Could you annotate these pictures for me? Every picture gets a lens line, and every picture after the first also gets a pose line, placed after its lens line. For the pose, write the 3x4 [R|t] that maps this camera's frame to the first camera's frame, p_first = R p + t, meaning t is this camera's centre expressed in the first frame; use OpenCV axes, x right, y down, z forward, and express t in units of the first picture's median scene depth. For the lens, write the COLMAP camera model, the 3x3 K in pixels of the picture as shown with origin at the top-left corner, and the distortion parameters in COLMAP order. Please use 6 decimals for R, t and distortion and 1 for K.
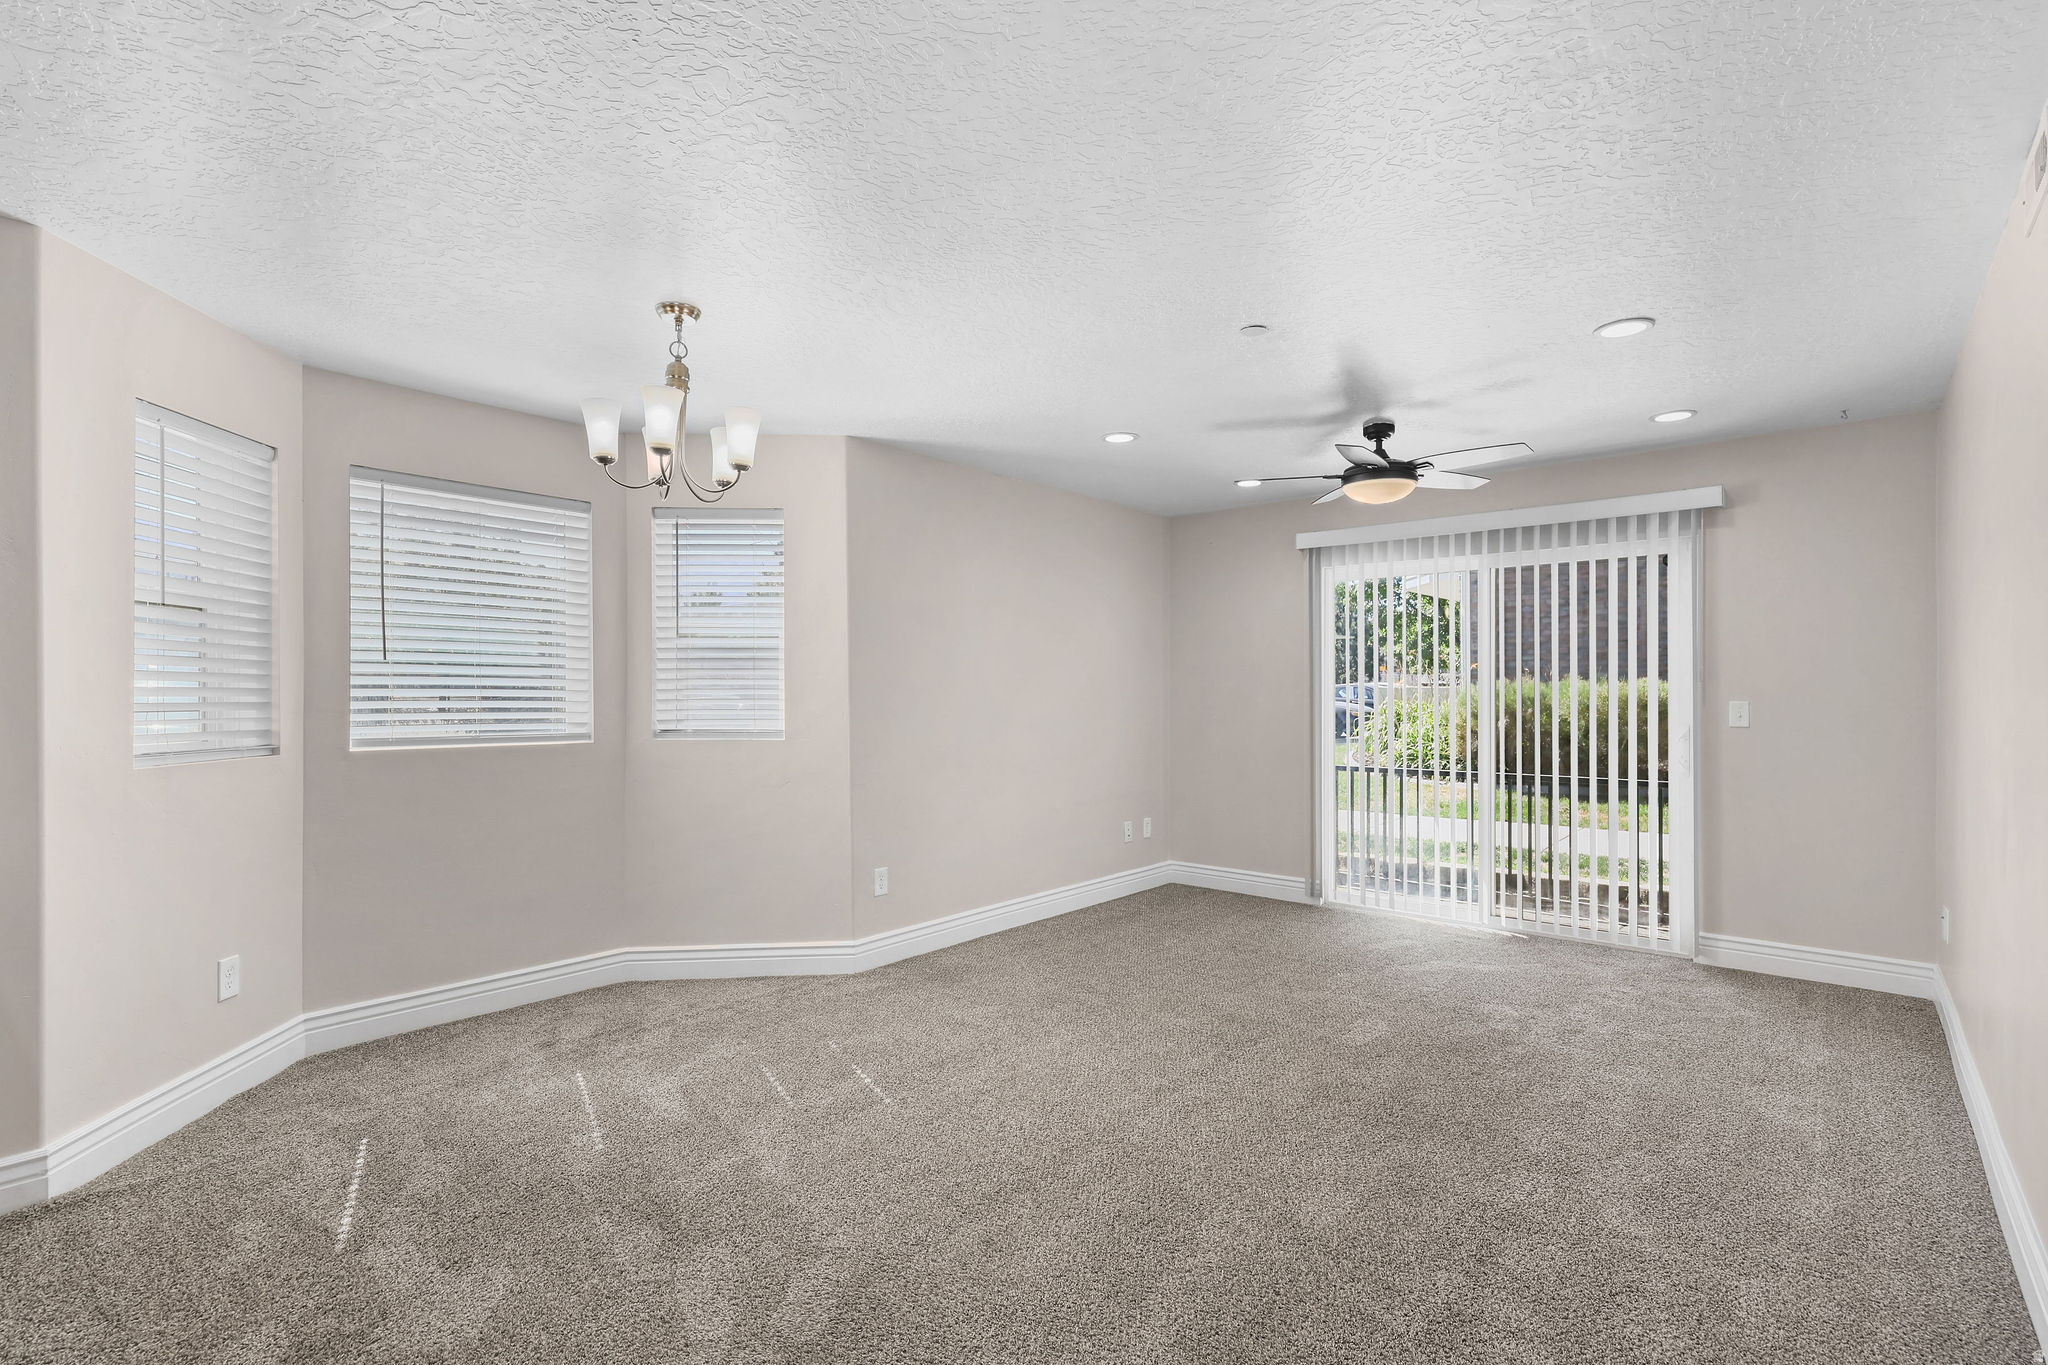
lens RADIAL K [[950.7, 0, 1015.6], [0, 950.7, 692.1], [0, 0, 1]] dist [0.002069, -0.000617]
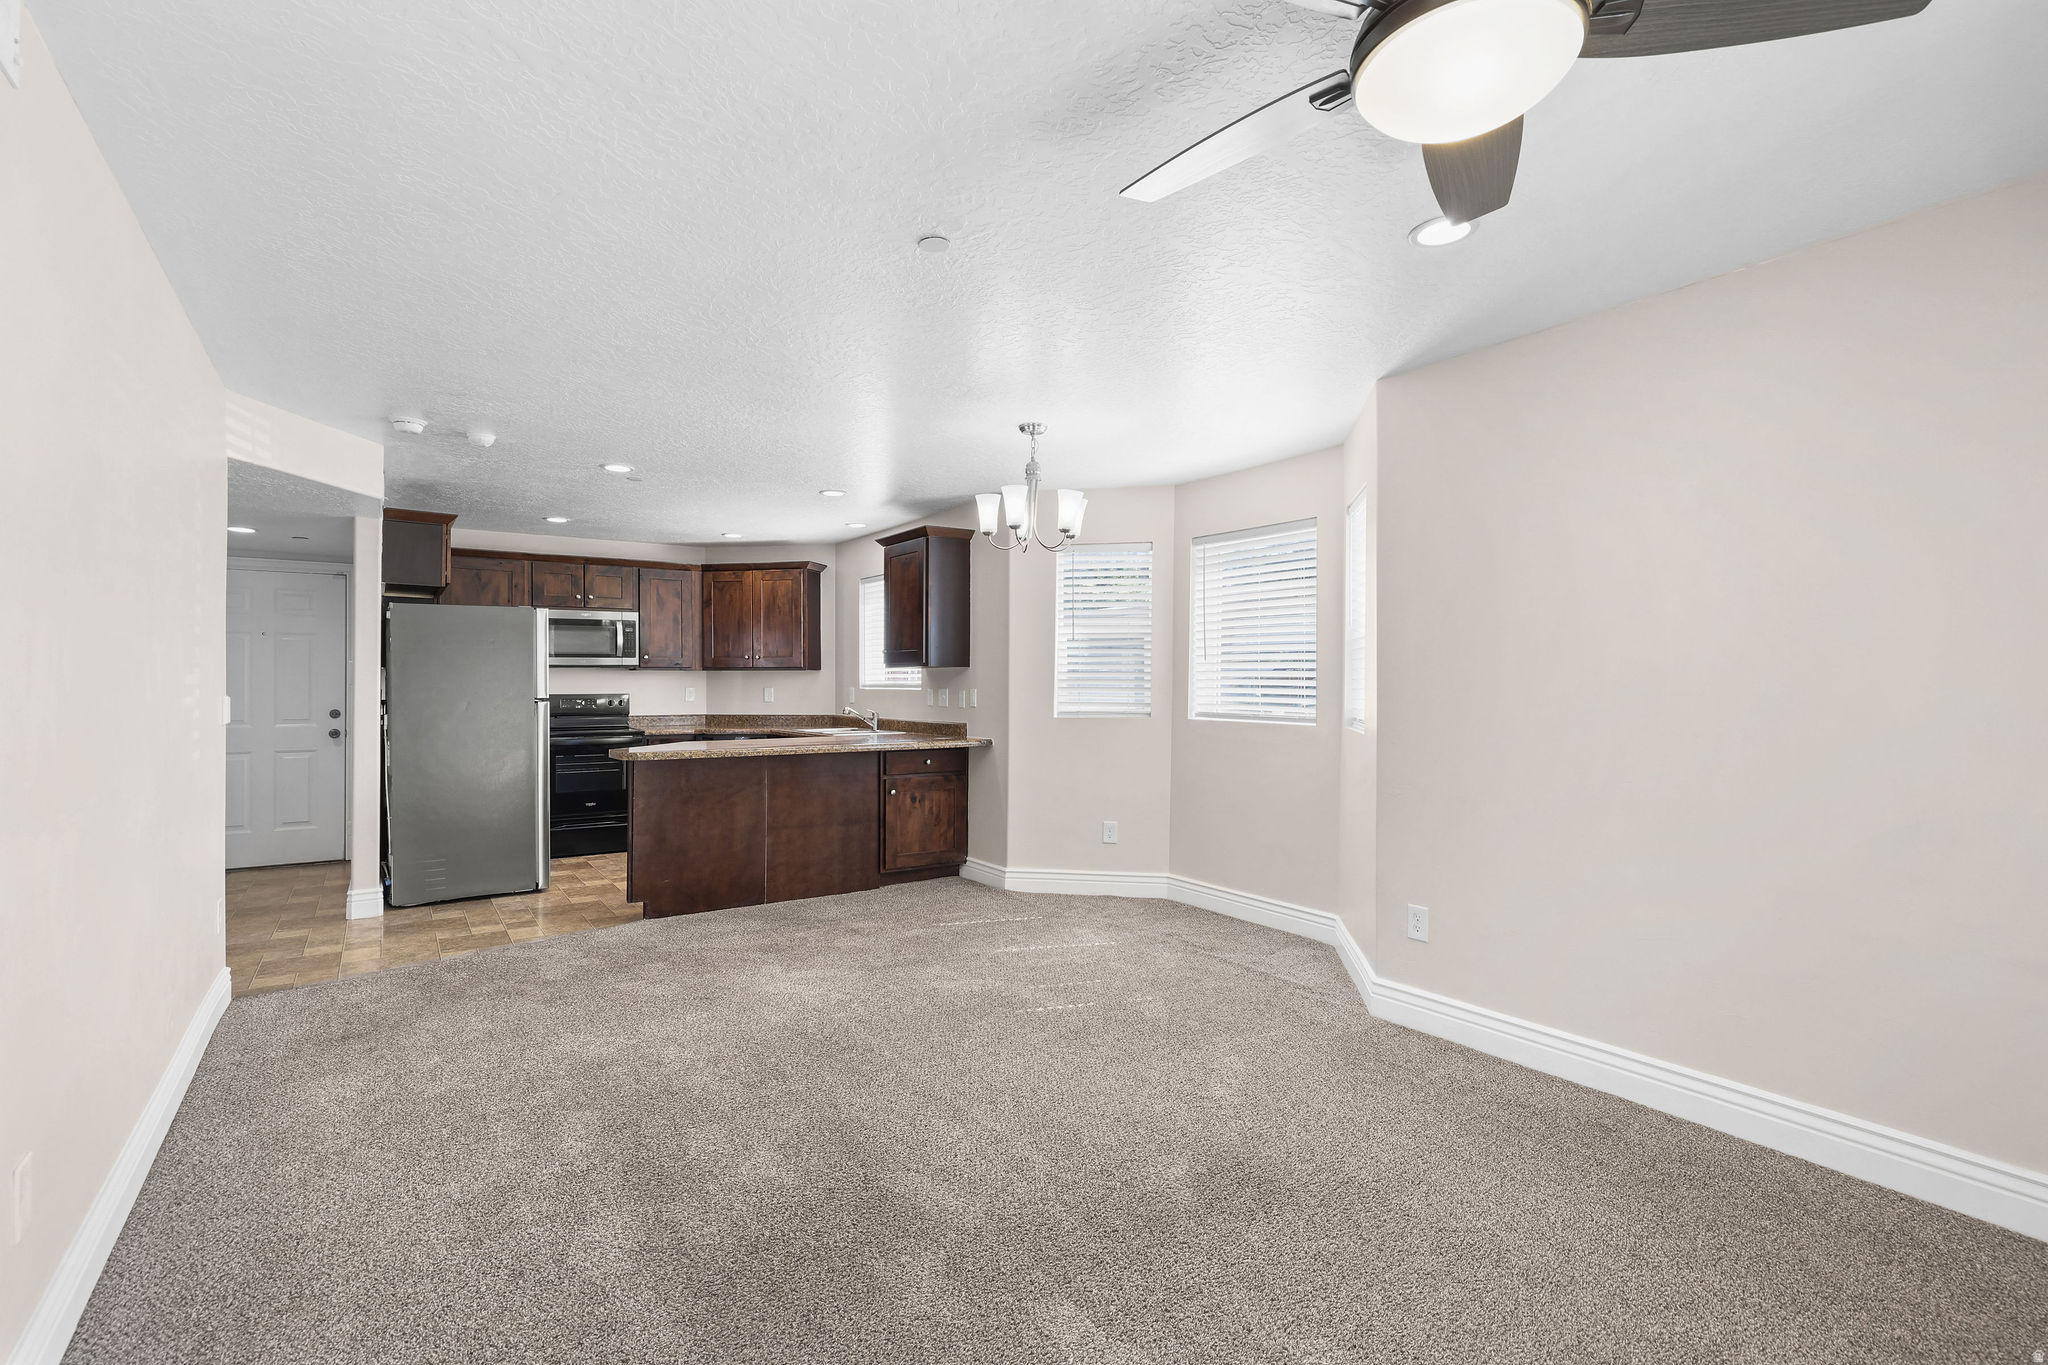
lens RADIAL K [[950.7, 0, 1018.2], [0, 950.7, 679.1], [0, 0, 1]] dist [0.002069, -0.000617]
pose [[-0.262103, -0.001689, -0.965038, 0.915955], [0.000480, 0.999998, -0.001880, -0.001648], [0.965040, -0.000956, -0.262102, 1.151808]]
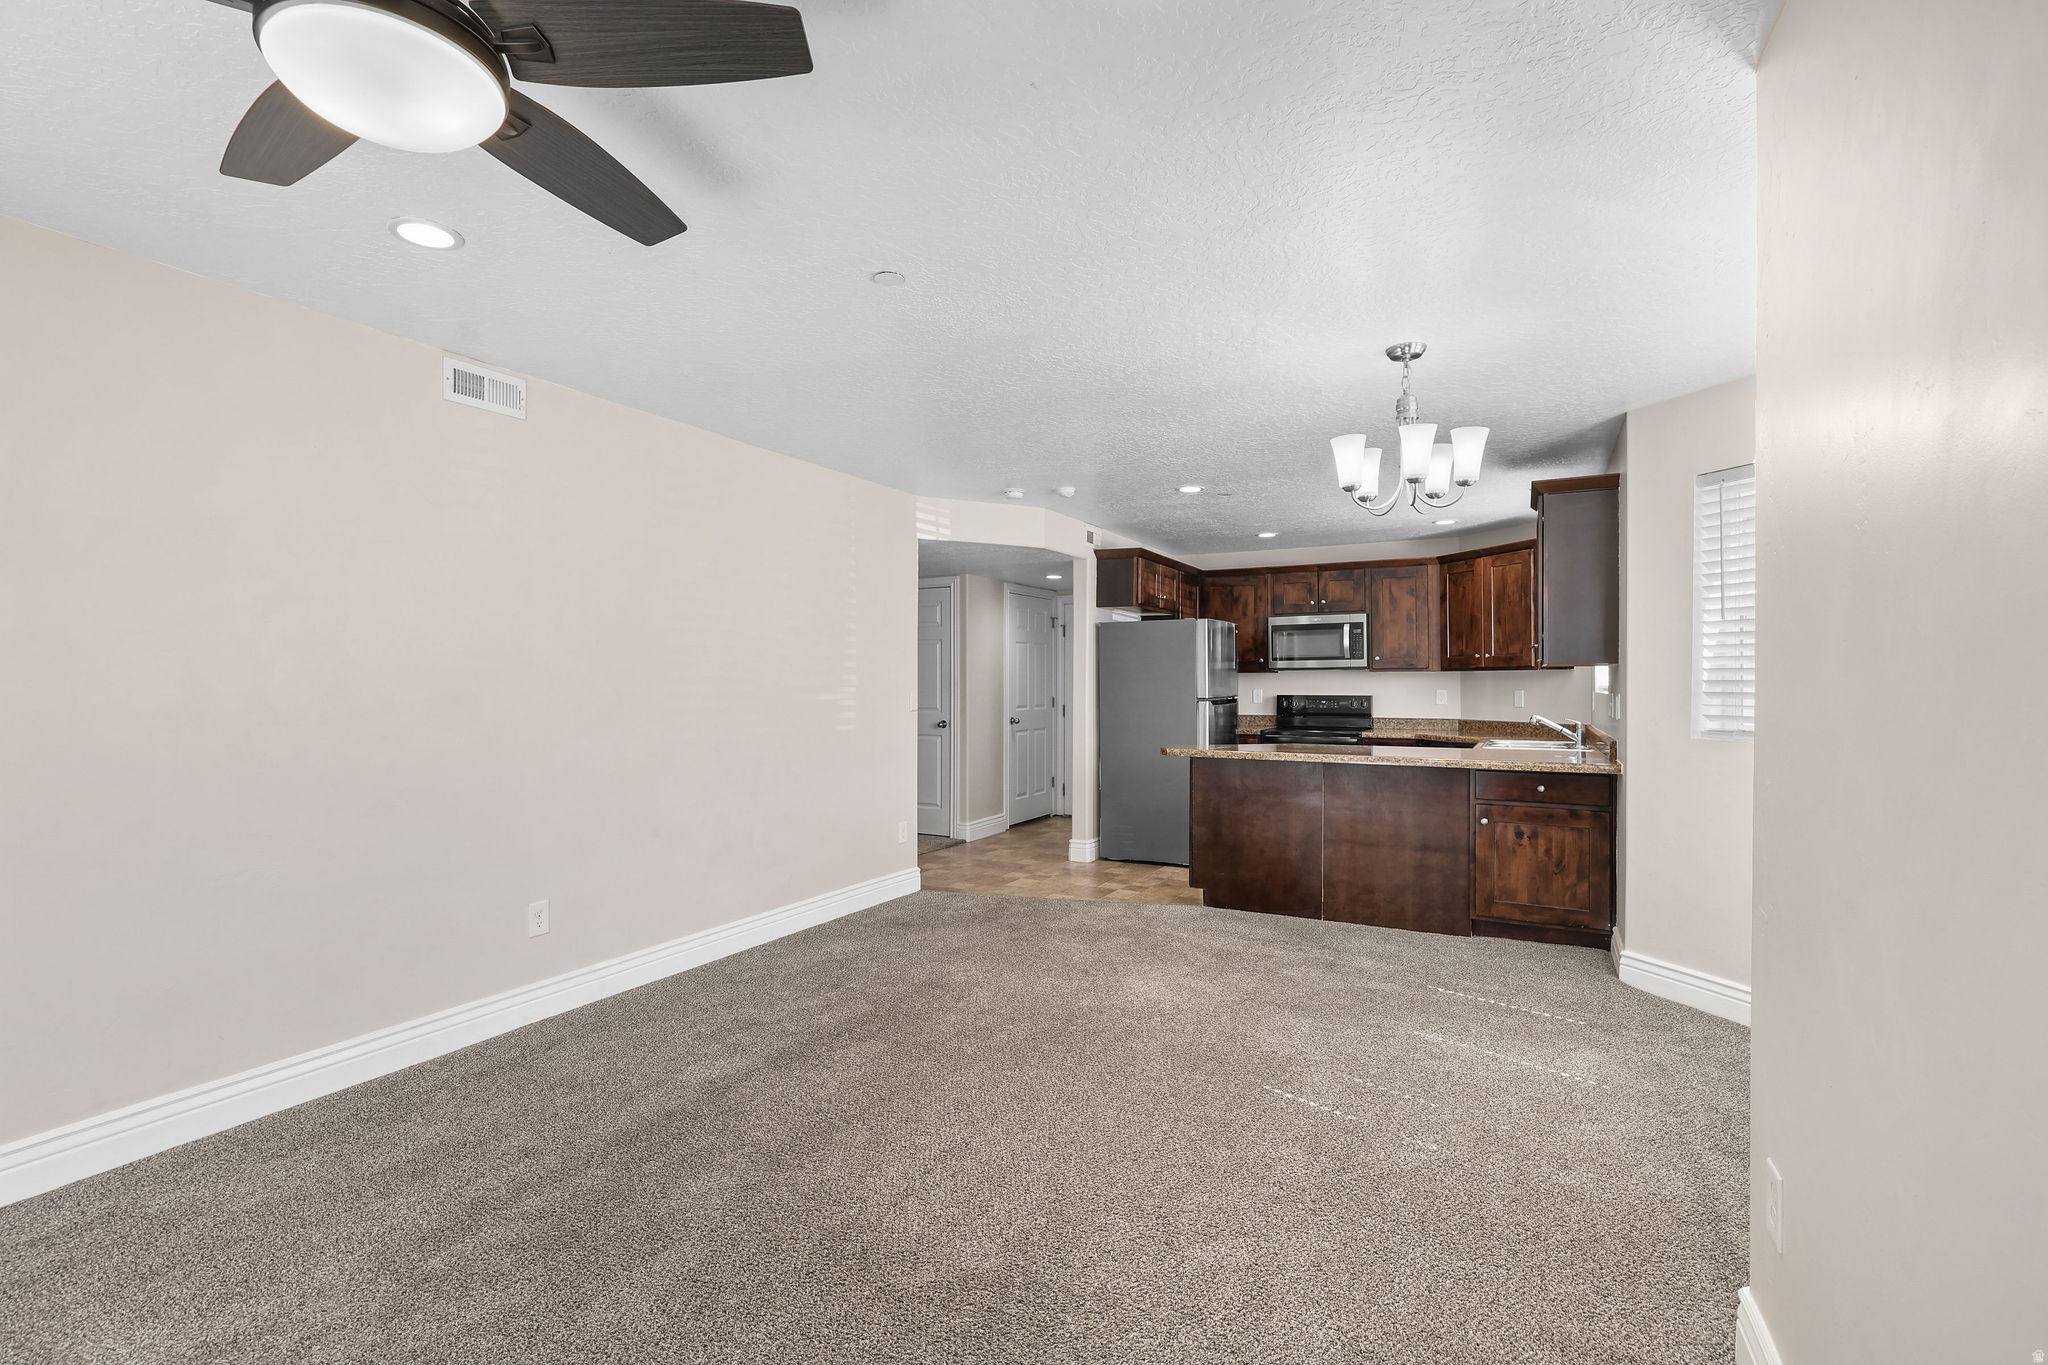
lens RADIAL K [[950.7, 0, 1008.7], [0, 950.7, 673.5], [0, 0, 1]] dist [0.002069, -0.000617]
pose [[-0.977072, -0.001679, -0.212903, 0.294236], [0.000293, 0.999957, -0.009229, -0.002925], [0.212910, -0.009080, -0.977030, 1.686100]]
